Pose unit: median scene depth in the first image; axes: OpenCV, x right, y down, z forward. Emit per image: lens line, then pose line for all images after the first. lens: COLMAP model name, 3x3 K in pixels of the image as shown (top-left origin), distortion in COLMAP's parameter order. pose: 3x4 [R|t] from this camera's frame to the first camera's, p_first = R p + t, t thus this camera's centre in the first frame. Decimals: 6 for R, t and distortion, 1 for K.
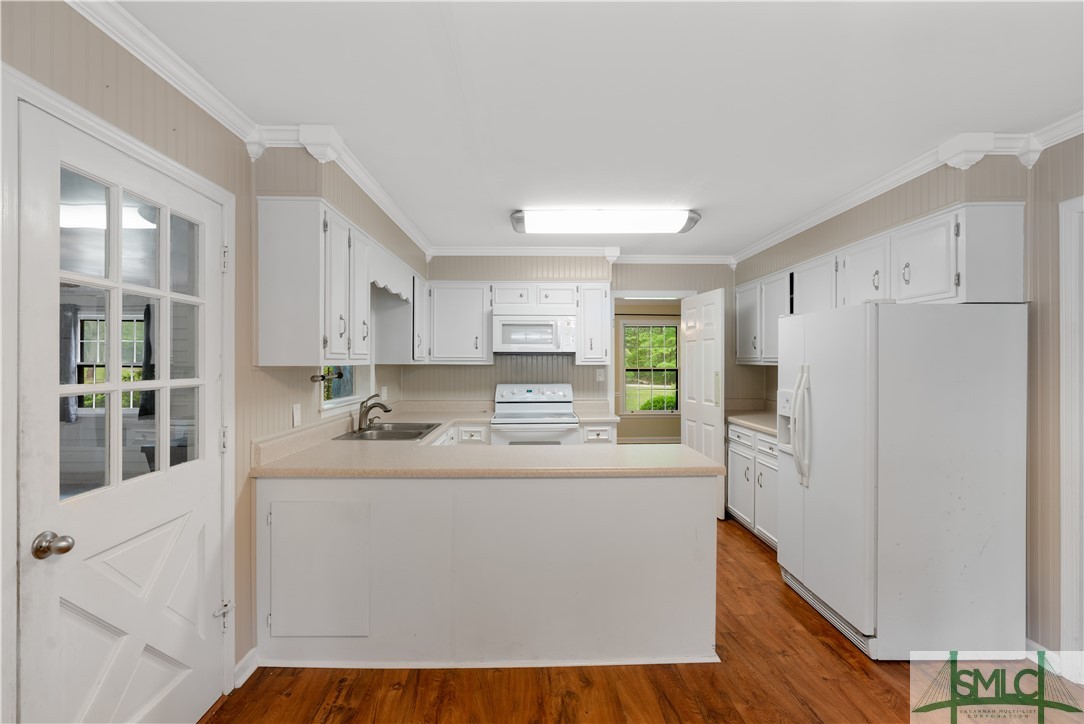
lens RADIAL K [[497.0, 0, 539.9], [0, 497.0, 360.3], [0, 0, 1]] dist [0.000244, 0.000127]
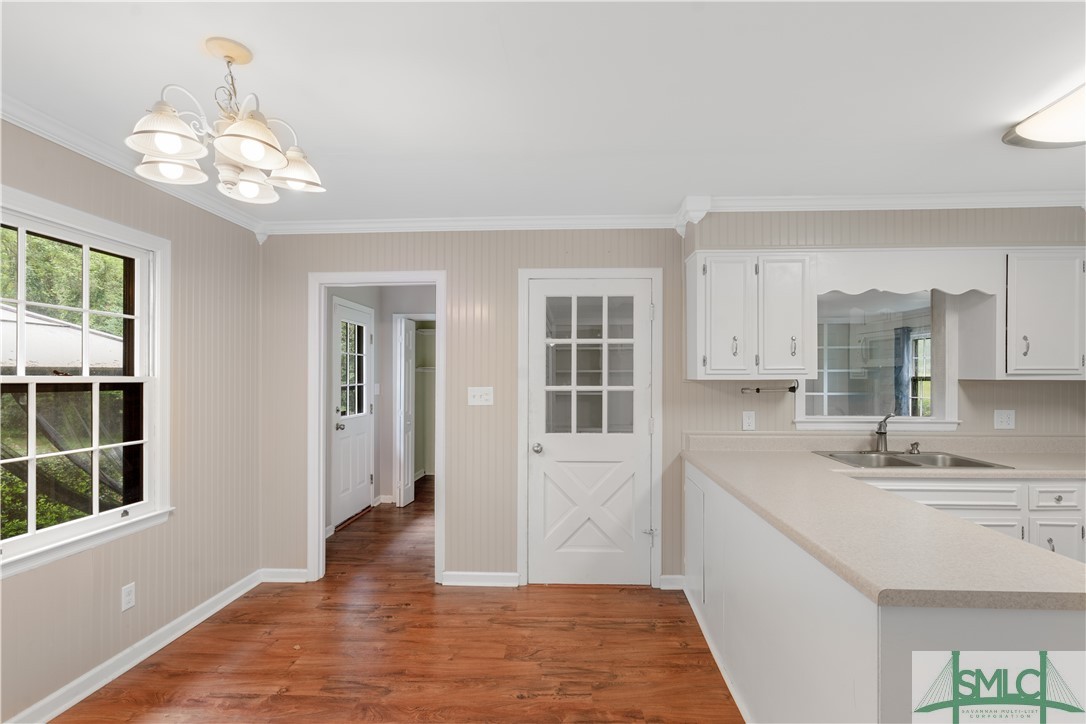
lens RADIAL K [[497.0, 0, 540.7], [0, 497.0, 372.7], [0, 0, 1]] dist [-0.003322, -0.000306]
pose [[-0.070585, -0.003917, -0.997498, 0.948171], [0.001914, 0.999990, -0.004062, -0.003645], [0.997504, -0.002196, -0.070577, 0.736741]]
